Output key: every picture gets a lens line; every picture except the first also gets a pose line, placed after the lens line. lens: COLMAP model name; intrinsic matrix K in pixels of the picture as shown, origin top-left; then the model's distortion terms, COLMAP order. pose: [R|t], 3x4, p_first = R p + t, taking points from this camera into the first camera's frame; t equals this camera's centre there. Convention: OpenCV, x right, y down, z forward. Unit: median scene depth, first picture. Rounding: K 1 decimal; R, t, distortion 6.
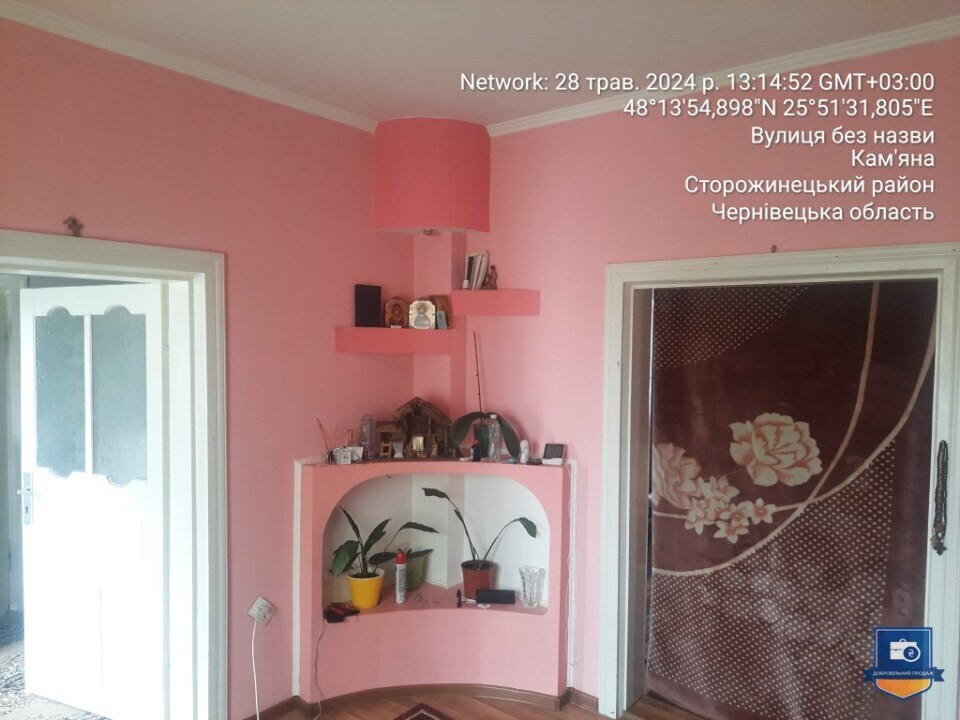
lens RADIAL K [[679.2, 0, 476.2], [0, 679.2, 360.6], [0, 0, 1]] dist [0.101077, -0.112649]
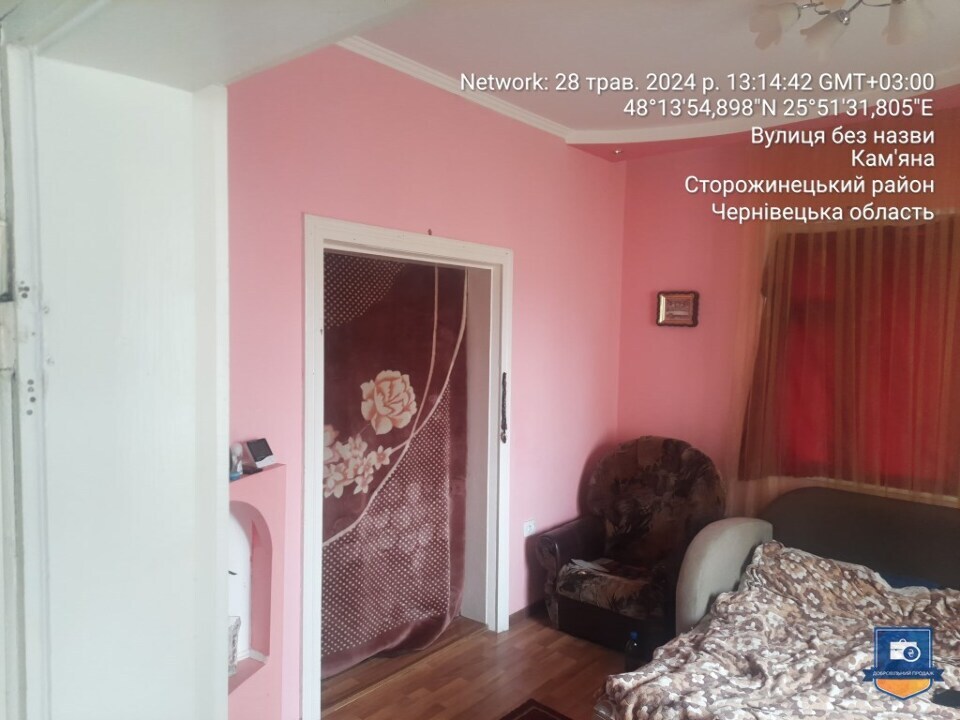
lens RADIAL K [[679.2, 0, 476.2], [0, 679.2, 360.6], [0, 0, 1]] dist [0.101077, -0.112649]
pose [[0.015330, -0.062554, 0.997924, -0.705904], [0.018967, 0.997880, 0.062260, -0.008804], [-0.999703, 0.017974, 0.016484, 0.821200]]
